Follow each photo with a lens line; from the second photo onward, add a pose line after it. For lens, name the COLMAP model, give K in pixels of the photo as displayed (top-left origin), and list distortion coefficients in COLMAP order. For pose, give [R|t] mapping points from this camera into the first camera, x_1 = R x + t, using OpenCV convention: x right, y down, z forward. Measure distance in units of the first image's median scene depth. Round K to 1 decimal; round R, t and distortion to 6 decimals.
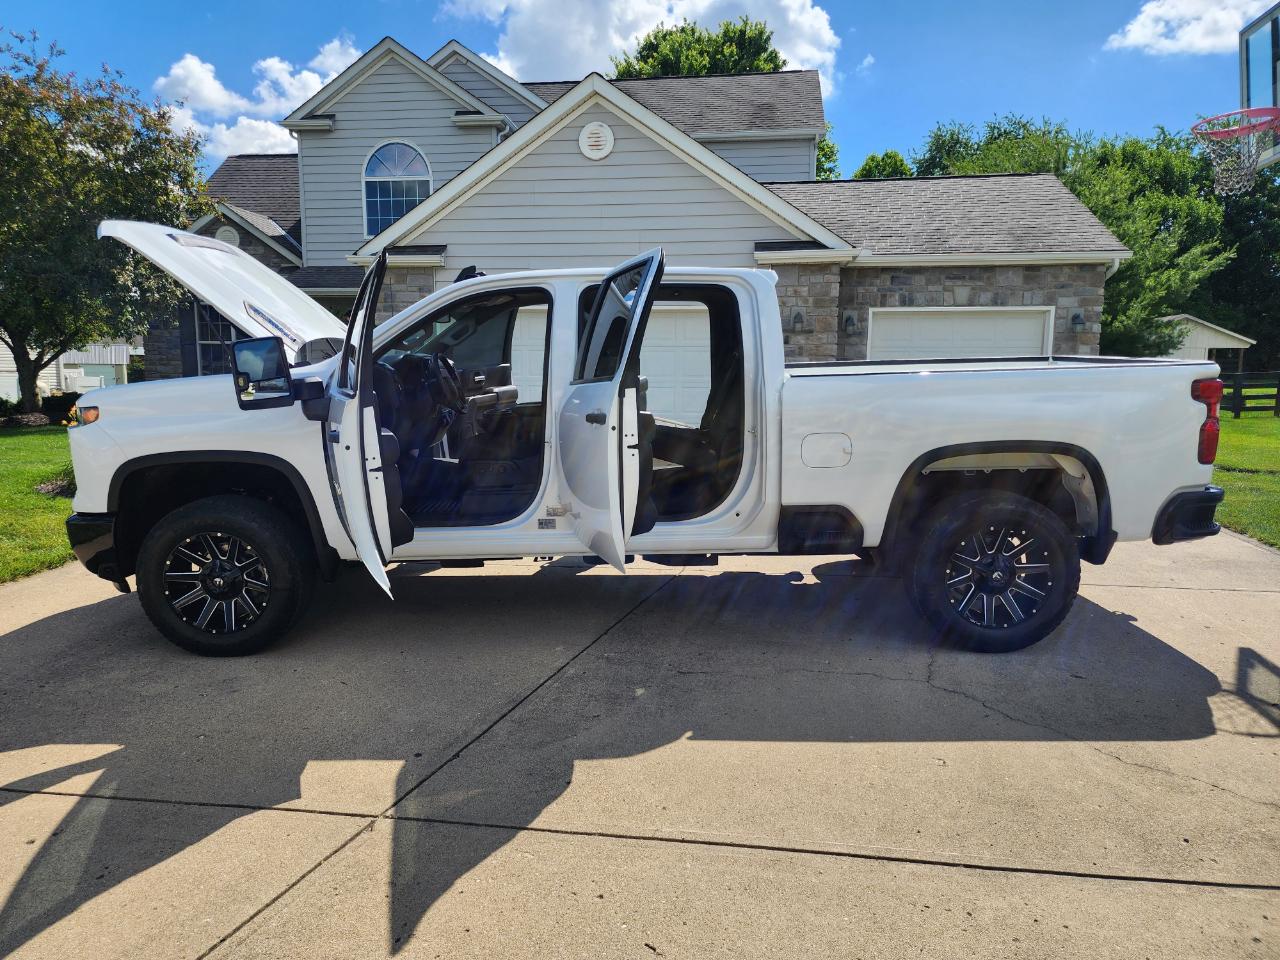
lens RADIAL K [[856.1, 0, 623.9], [0, 856.1, 468.1], [0, 0, 1]] dist [0.073506, -0.066505]
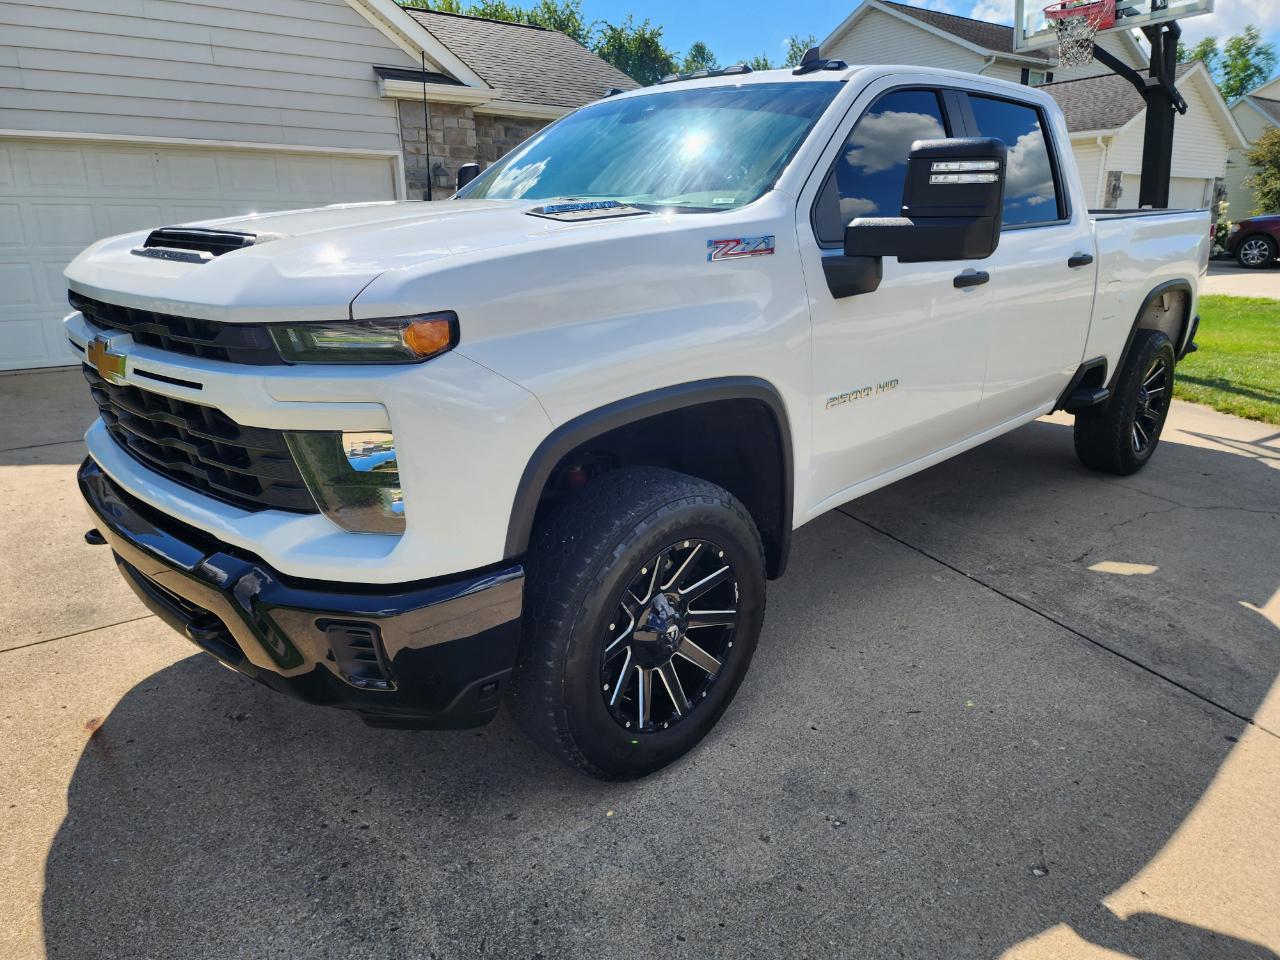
lens RADIAL K [[869.2, 0, 642.6], [0, 869.2, 469.8], [0, 0, 1]] dist [0.070719, -0.072752]
pose [[0.697273, -0.196470, 0.689355, -0.787663], [0.097617, 0.978771, 0.180217, -0.059618], [-0.710128, -0.058367, 0.701649, 0.619405]]
